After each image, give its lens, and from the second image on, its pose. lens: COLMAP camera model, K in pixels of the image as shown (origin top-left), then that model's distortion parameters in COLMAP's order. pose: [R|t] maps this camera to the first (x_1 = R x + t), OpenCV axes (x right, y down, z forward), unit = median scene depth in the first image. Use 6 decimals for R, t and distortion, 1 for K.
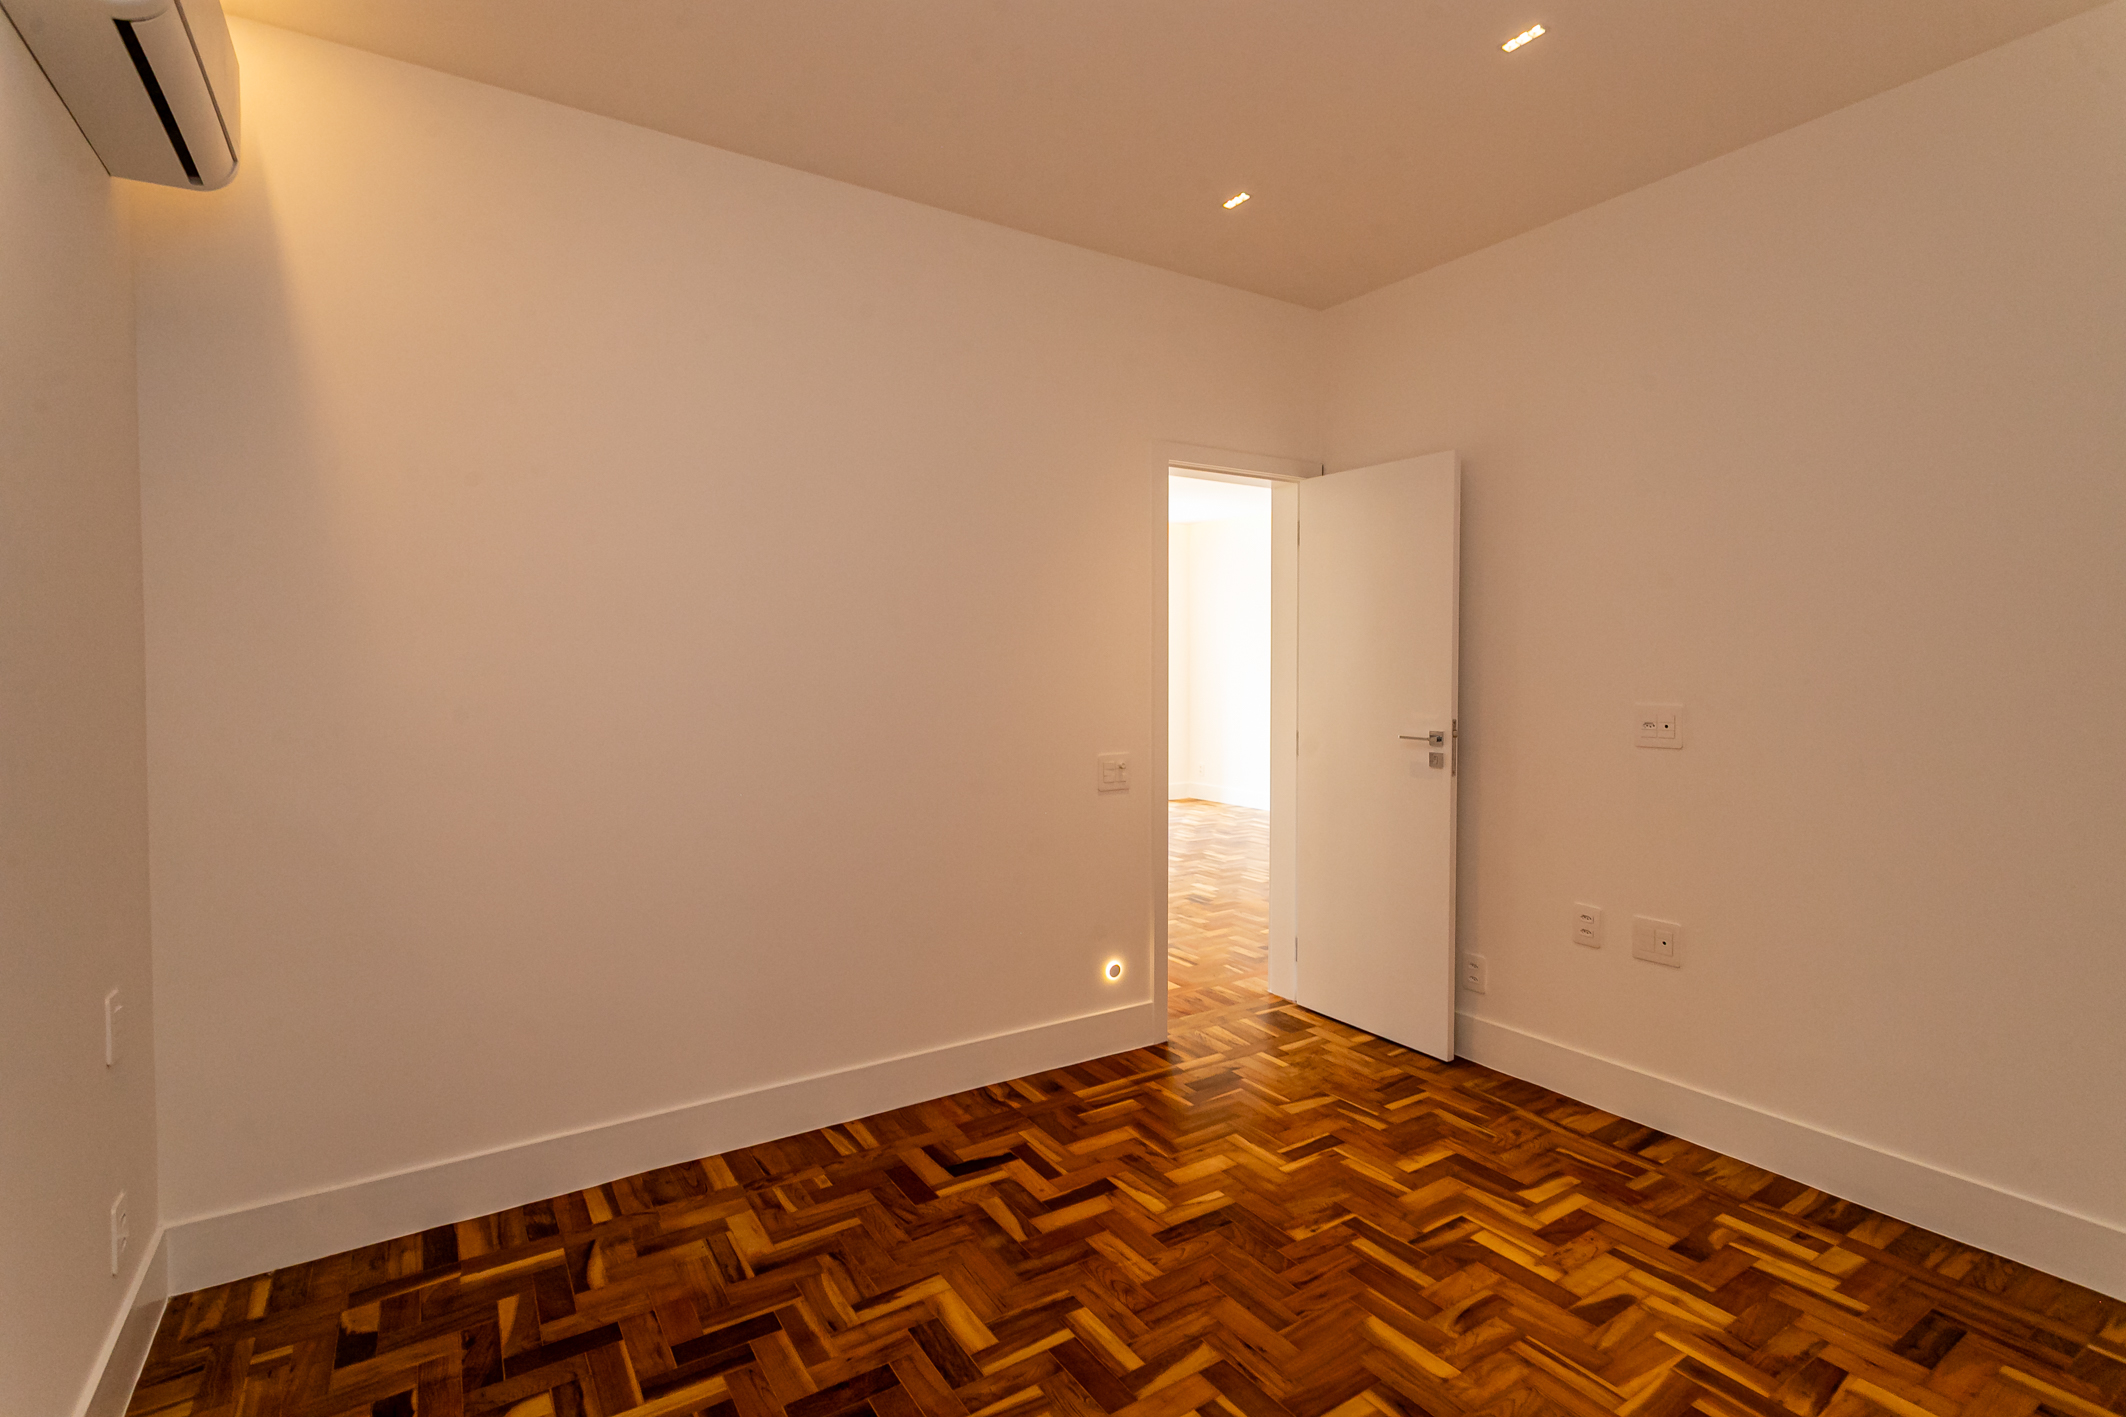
lens RADIAL K [[1003.0, 0, 1061.9], [0, 1003.0, 696.1], [0, 0, 1]] dist [0.001957, 0.000687]
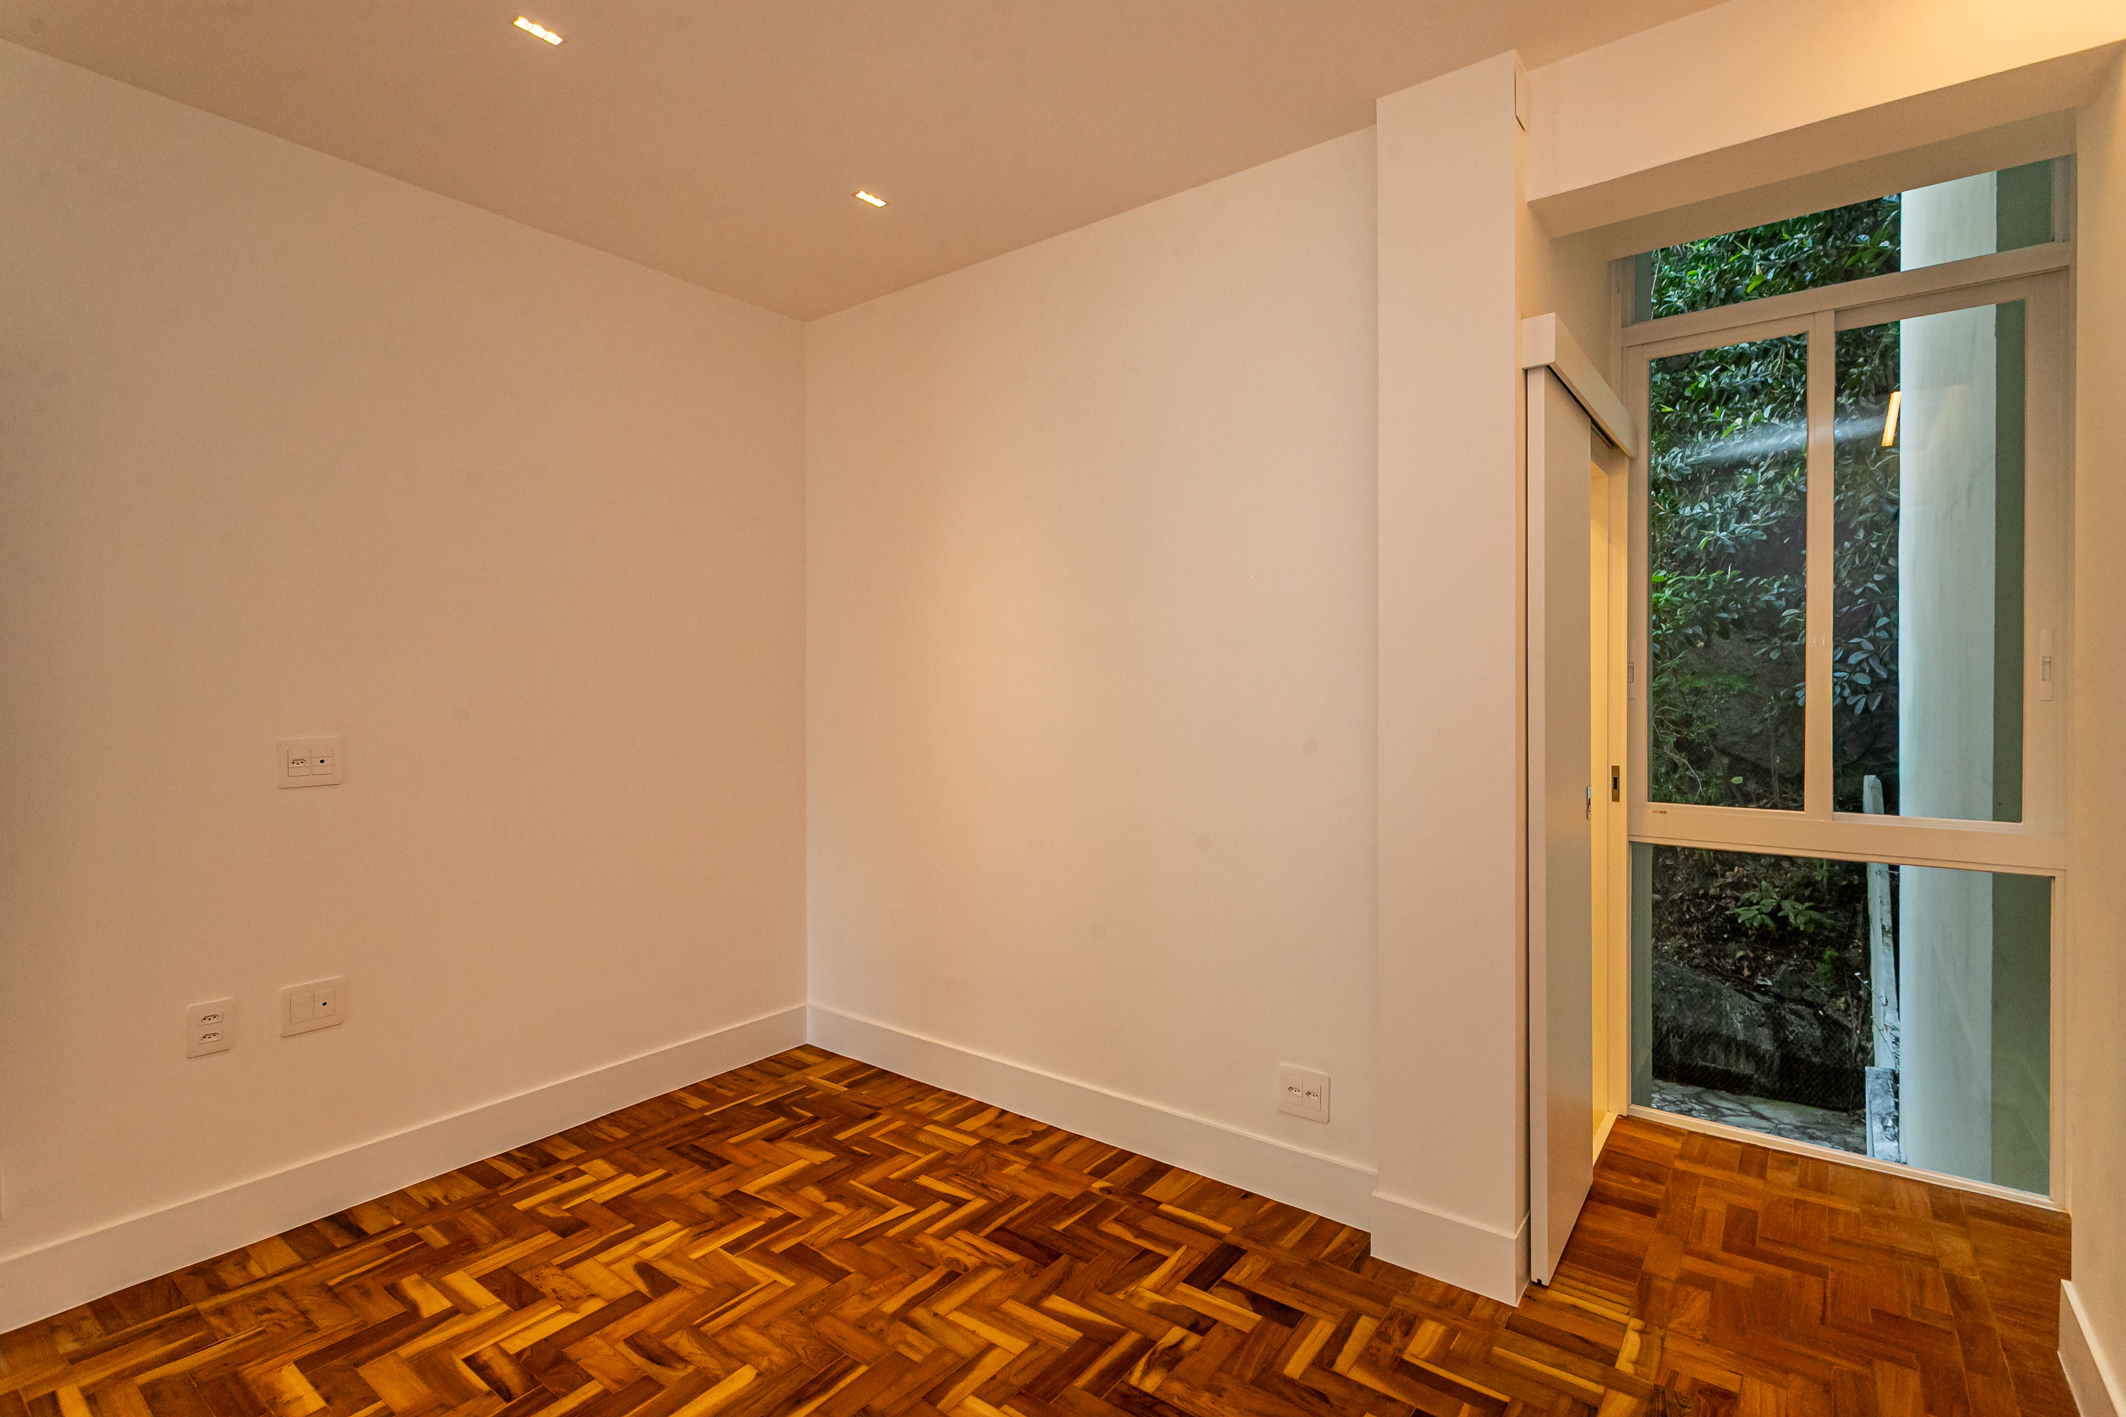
lens RADIAL K [[1003.0, 0, 1060.7], [0, 1003.0, 696.8], [0, 0, 1]] dist [0.001957, 0.000687]
pose [[-0.347533, -0.006119, 0.937648, -0.577640], [0.031301, 0.999346, 0.018123, -0.028526], [-0.937145, 0.035648, -0.347114, 0.853636]]
